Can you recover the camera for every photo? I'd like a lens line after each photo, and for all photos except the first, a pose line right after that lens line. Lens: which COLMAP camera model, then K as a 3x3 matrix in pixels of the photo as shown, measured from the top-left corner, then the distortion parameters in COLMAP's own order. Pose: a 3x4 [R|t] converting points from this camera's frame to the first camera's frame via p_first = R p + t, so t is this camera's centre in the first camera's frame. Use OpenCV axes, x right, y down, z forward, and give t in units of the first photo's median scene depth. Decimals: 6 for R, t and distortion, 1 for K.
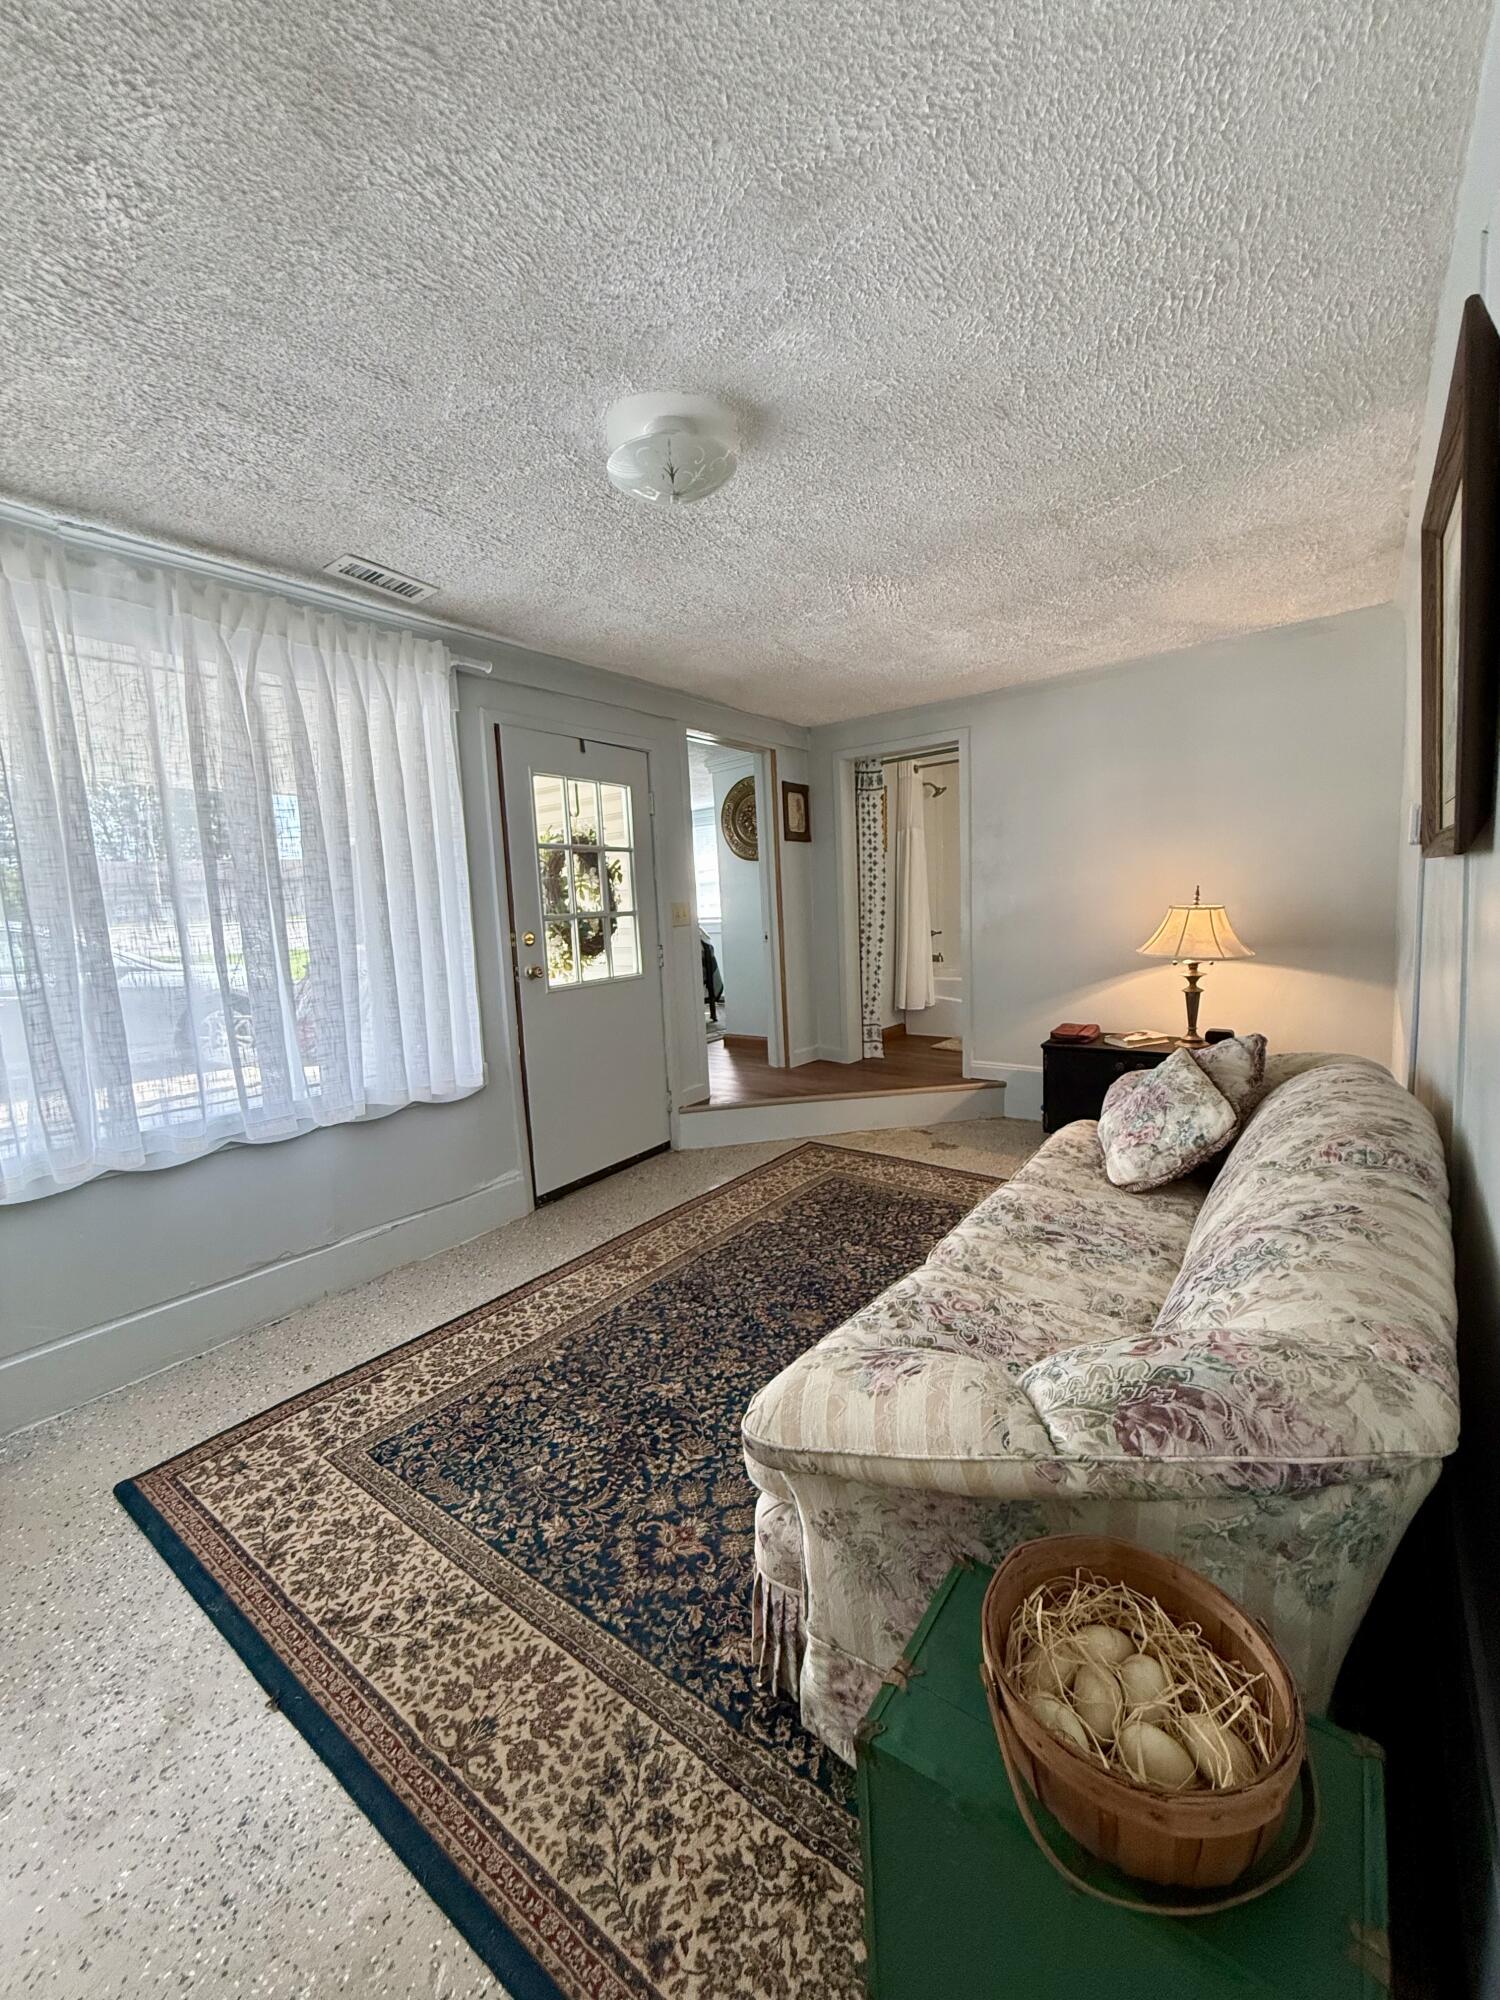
lens RADIAL K [[797.2, 0, 749.2], [0, 797.2, 997.3], [0, 0, 1]] dist [-0.001673, -0.000168]
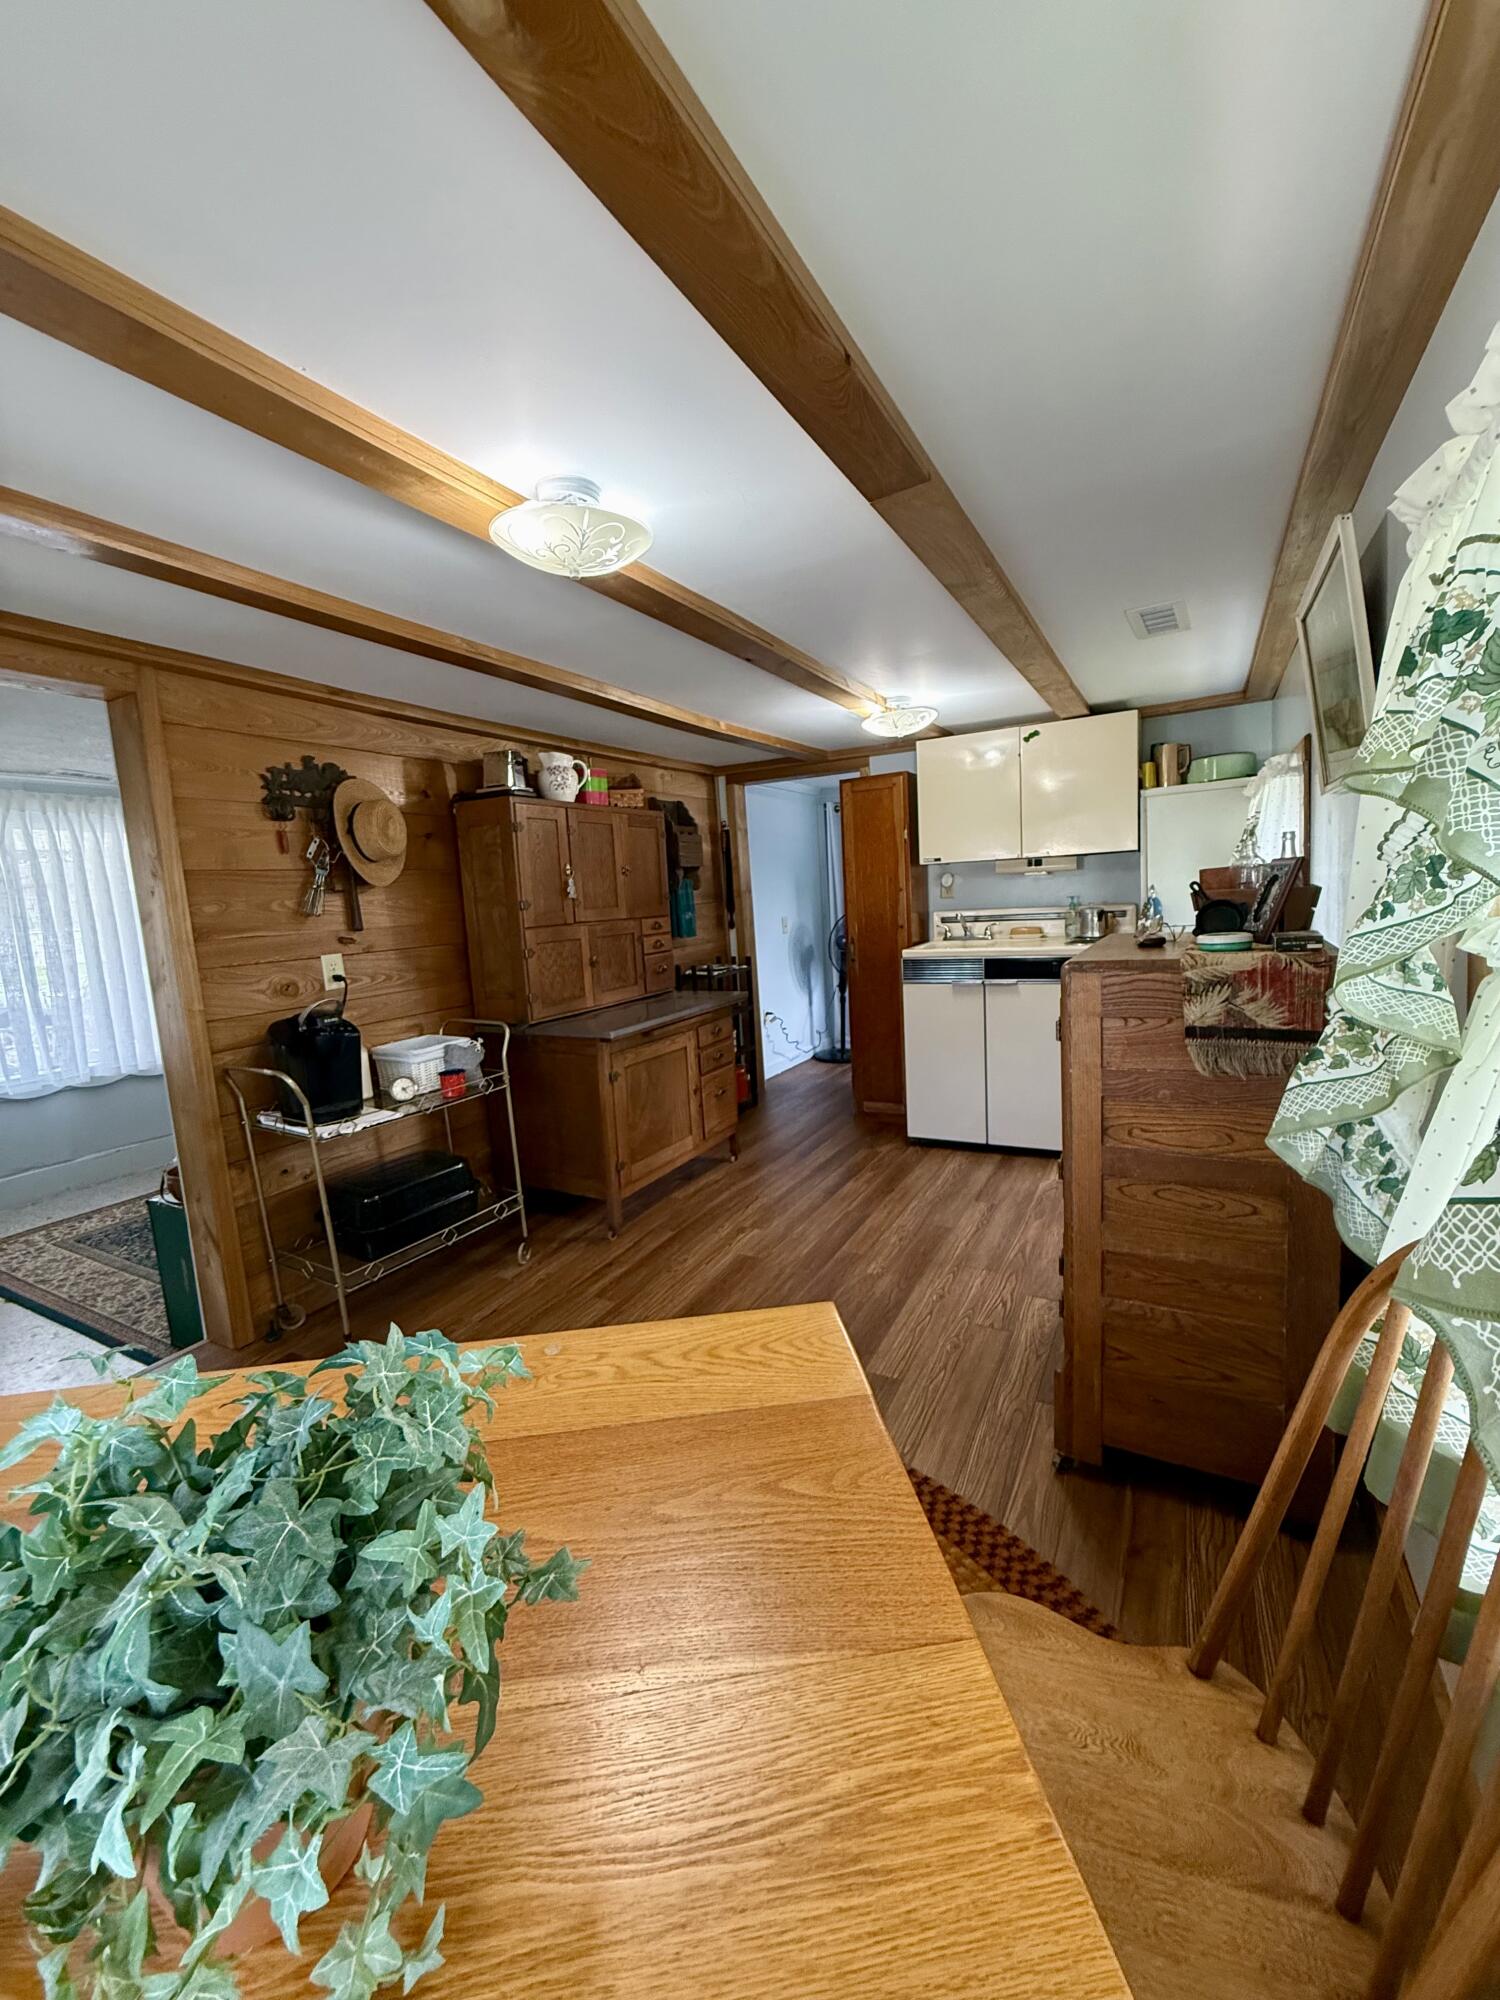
lens RADIAL K [[797.2, 0, 748.1], [0, 797.2, 1000.7], [0, 0, 1]] dist [-0.001673, -0.000168]
pose [[0.990183, -0.031800, 0.136108, 1.252953], [0.030717, 0.999478, 0.010048, -0.004172], [-0.136357, -0.005768, 0.990643, -1.606169]]
